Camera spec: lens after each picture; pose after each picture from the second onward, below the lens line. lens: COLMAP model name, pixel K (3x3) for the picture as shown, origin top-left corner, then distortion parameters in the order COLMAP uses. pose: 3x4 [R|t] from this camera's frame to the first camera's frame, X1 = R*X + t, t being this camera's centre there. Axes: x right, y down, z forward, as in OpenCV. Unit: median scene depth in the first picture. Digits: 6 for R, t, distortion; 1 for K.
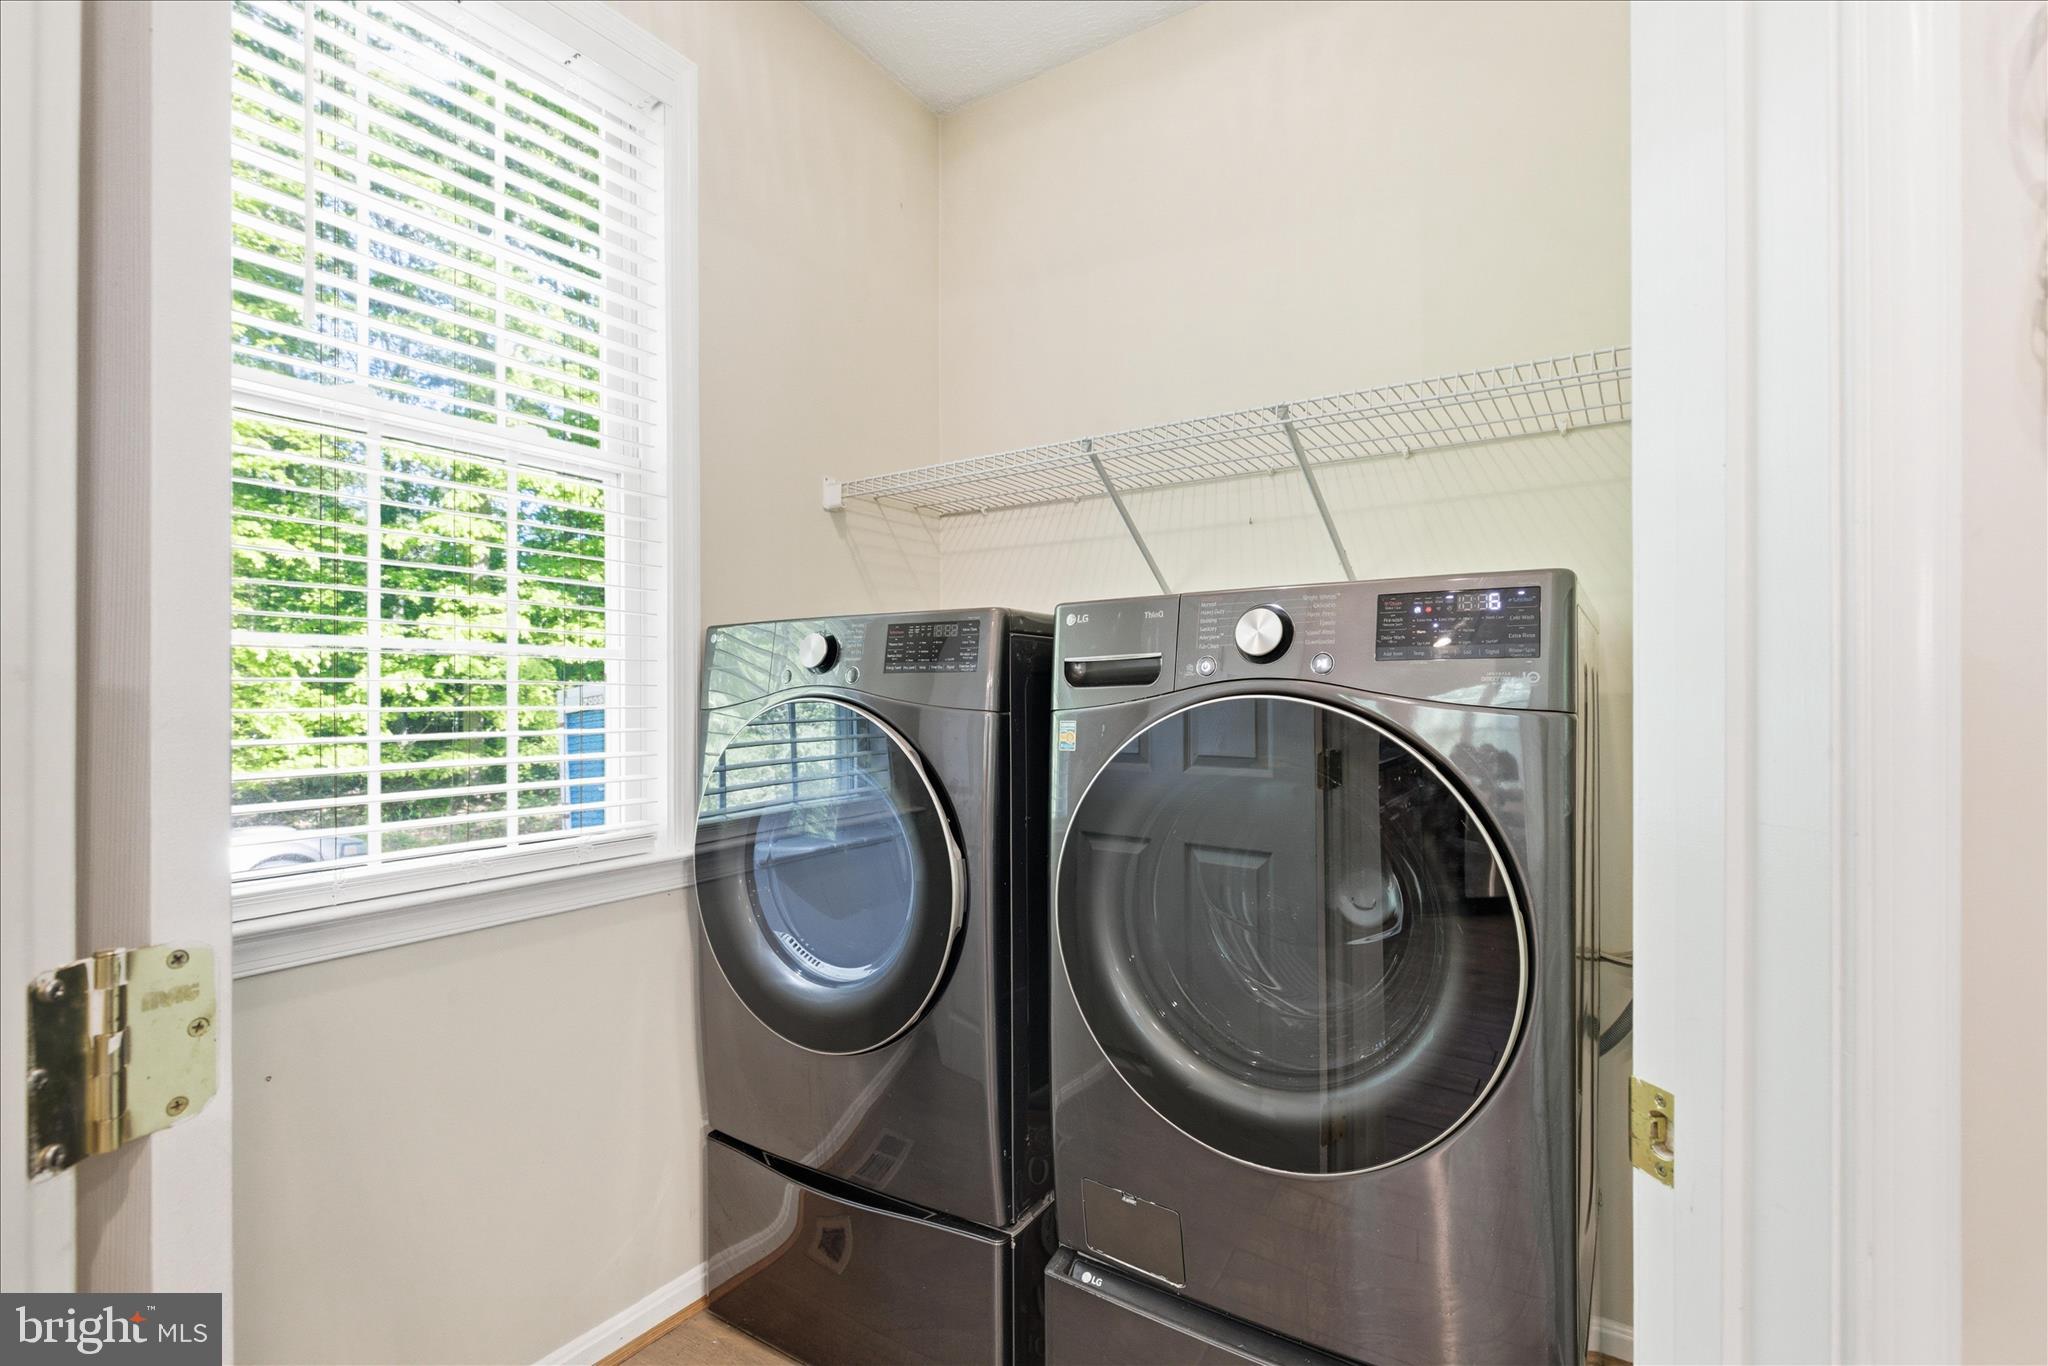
lens RADIAL K [[942.0, 0, 1024.7], [0, 942.0, 694.6], [0, 0, 1]] dist [-0.008061, 0.001894]
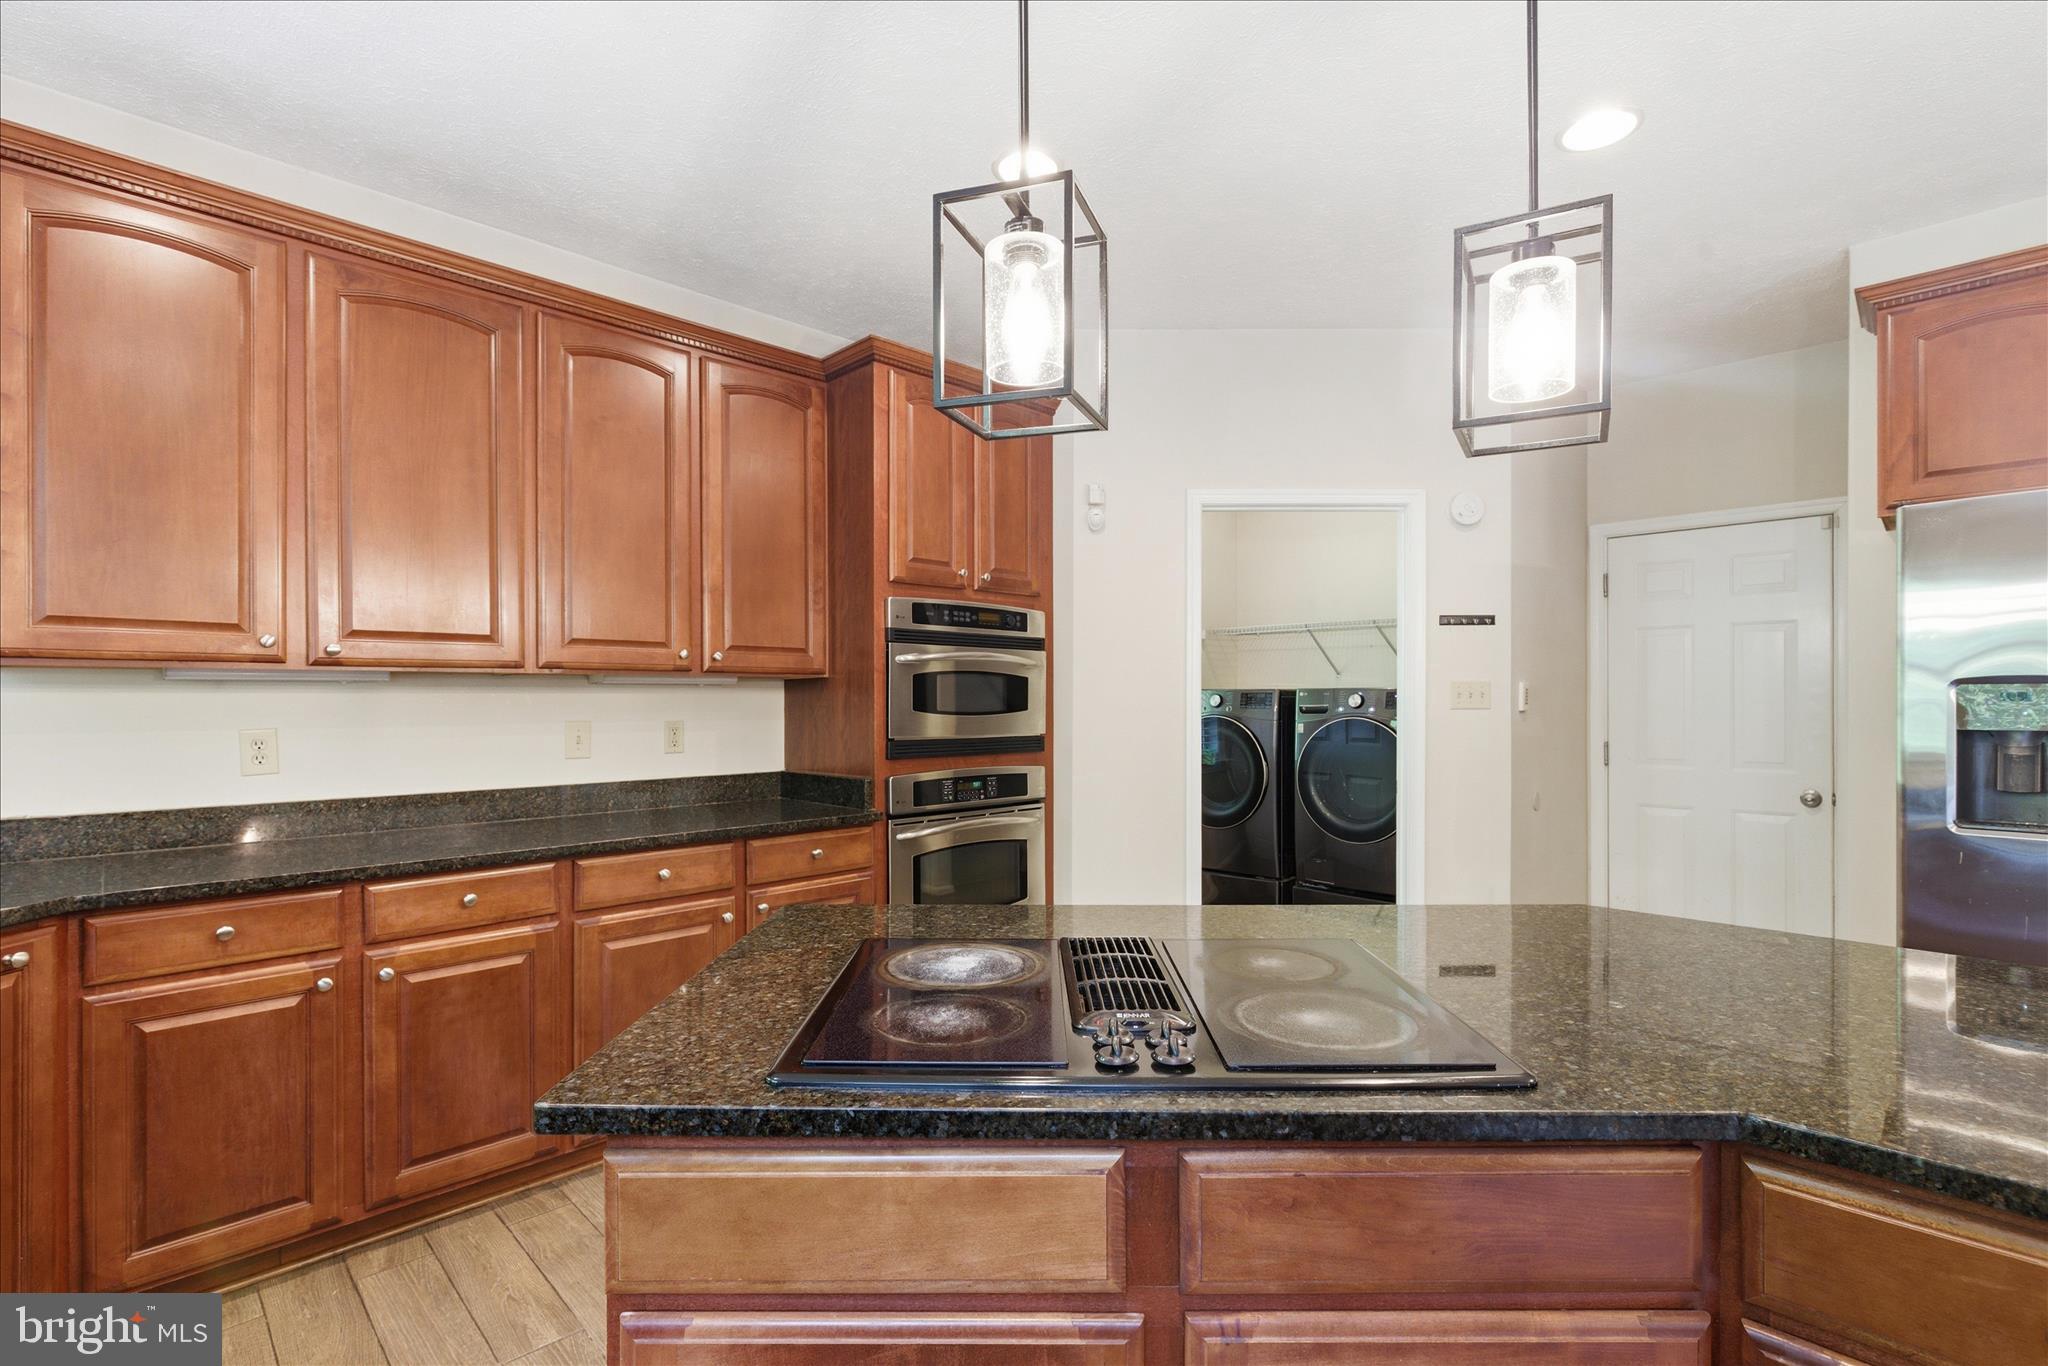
lens RADIAL K [[942.0, 0, 1035.7], [0, 942.0, 701.1], [0, 0, 1]] dist [-0.008061, 0.001894]
pose [[0.977517, 0.009161, -0.210658, -0.154649], [-0.007528, 0.999935, 0.008551, -0.068366], [0.210723, -0.006773, 0.977522, -2.252310]]
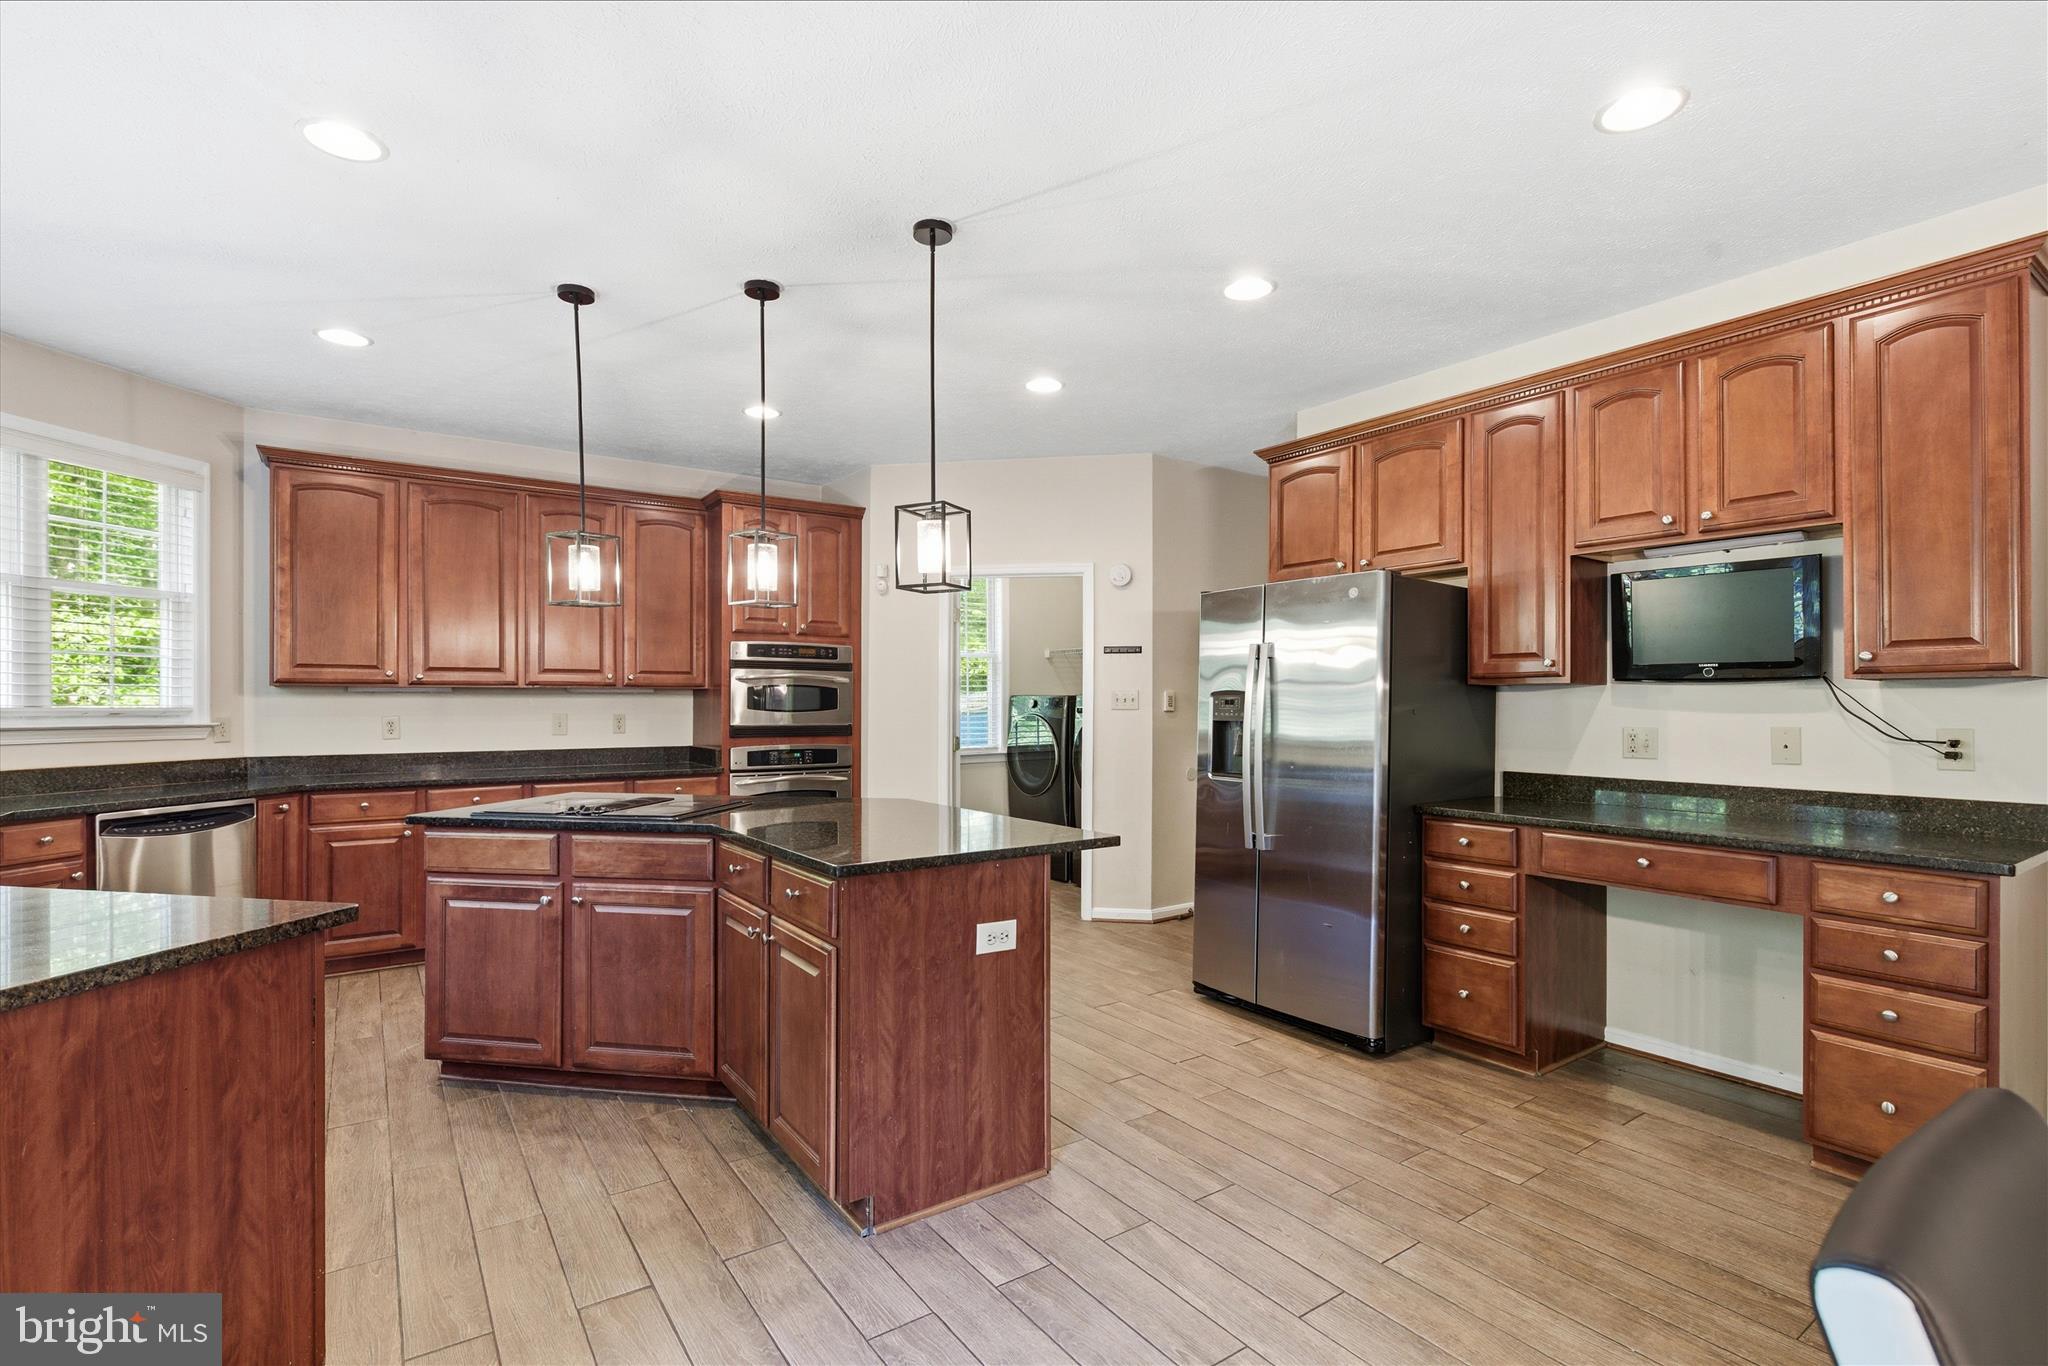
lens RADIAL K [[942.0, 0, 1029.0], [0, 942.0, 701.3], [0, 0, 1]] dist [-0.008061, 0.001894]
pose [[0.930298, 0.011278, -0.366630, 1.403652], [-0.009064, 0.999929, 0.007759, -0.092481], [0.366692, -0.003895, 0.930334, -3.143541]]
